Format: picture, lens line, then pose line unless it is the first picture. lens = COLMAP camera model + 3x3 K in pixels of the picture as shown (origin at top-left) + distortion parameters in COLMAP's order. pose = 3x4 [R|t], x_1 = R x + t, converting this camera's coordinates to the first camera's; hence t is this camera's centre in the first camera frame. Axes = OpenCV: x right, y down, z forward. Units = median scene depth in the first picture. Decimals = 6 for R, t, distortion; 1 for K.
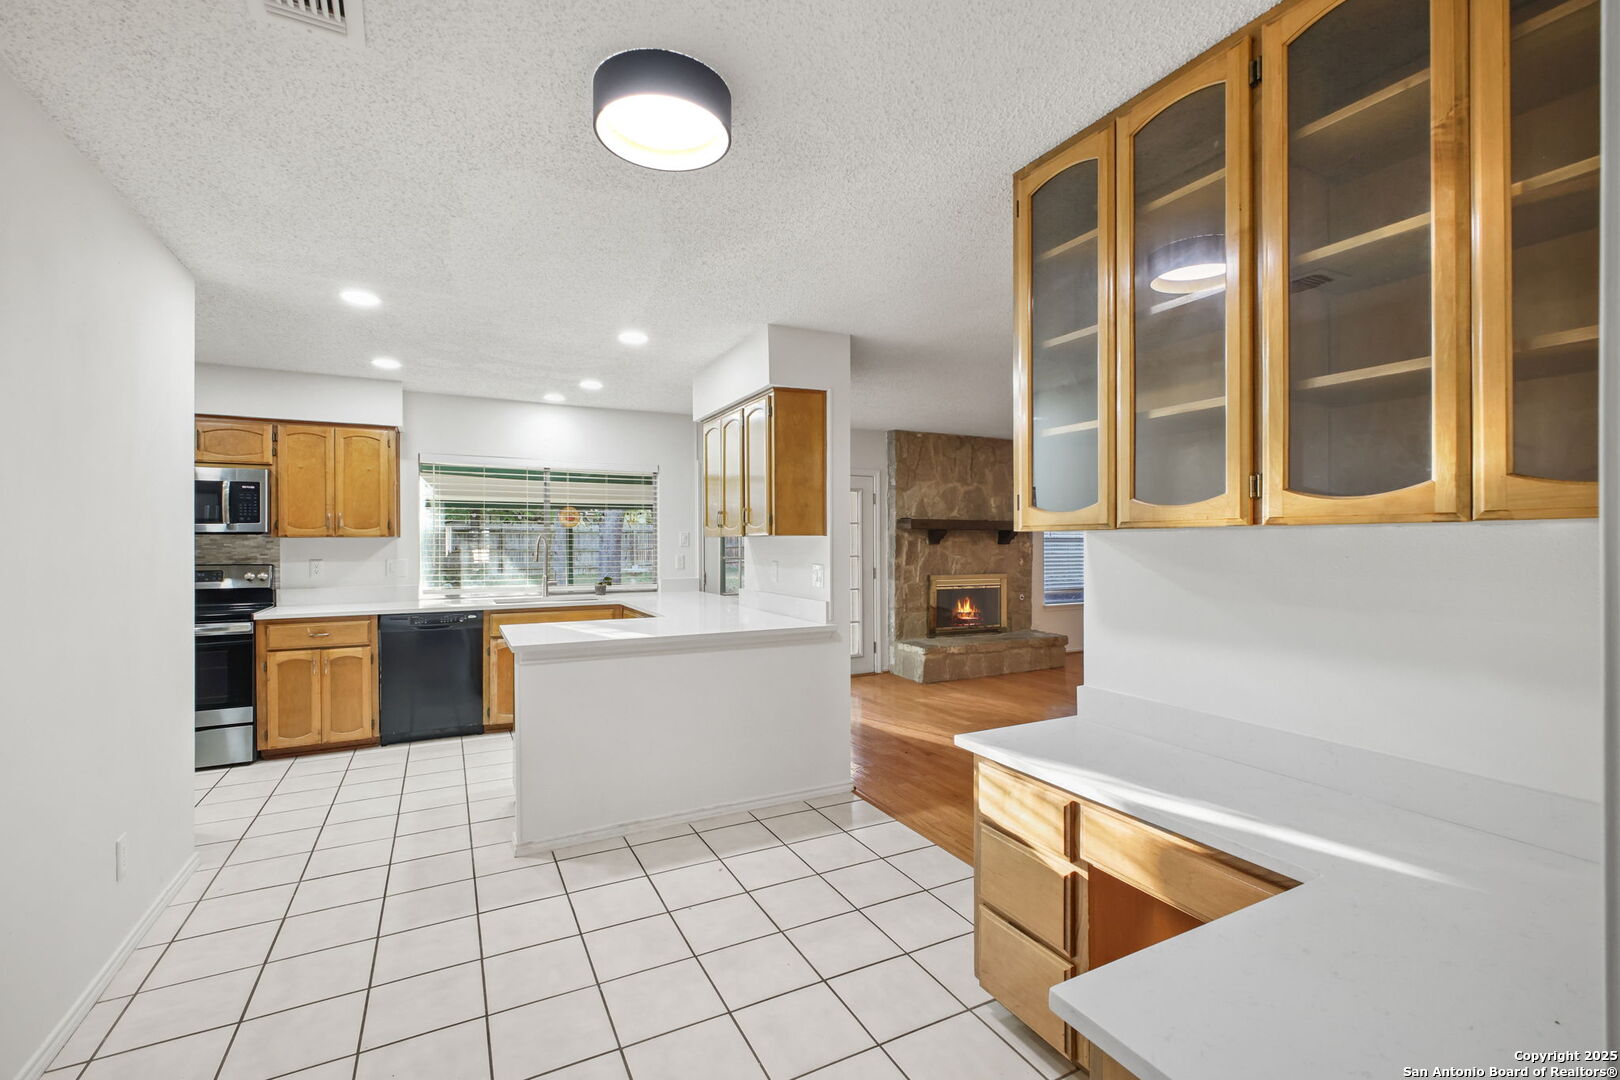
lens RADIAL K [[720.3, 0, 808.1], [0, 720.3, 536.5], [0, 0, 1]] dist [0.003348, 0.001208]
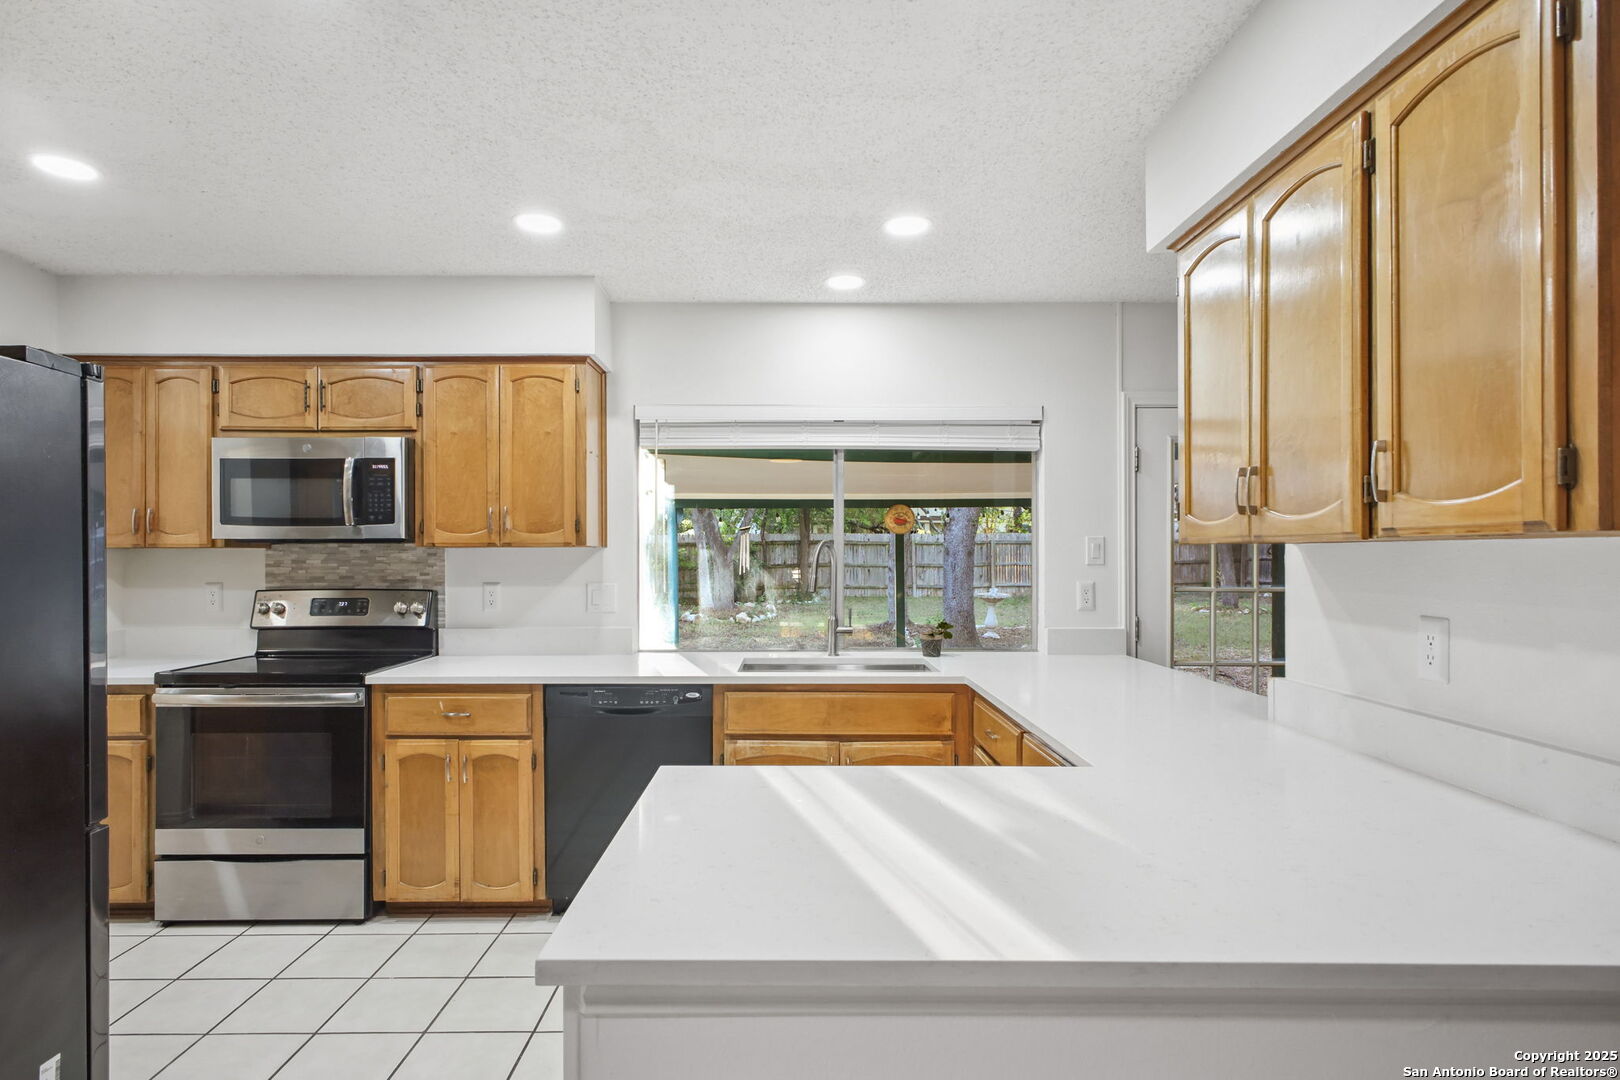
lens RADIAL K [[829.9, 0, 795.3], [0, 829.9, 554.0], [0, 0, 1]] dist [0.004722, 0.000257]
pose [[0.892481, 0.002399, -0.451078, -0.117748], [0.000163, 0.999984, 0.005641, 0.002772], [0.451085, -0.005108, 0.892467, 0.470325]]
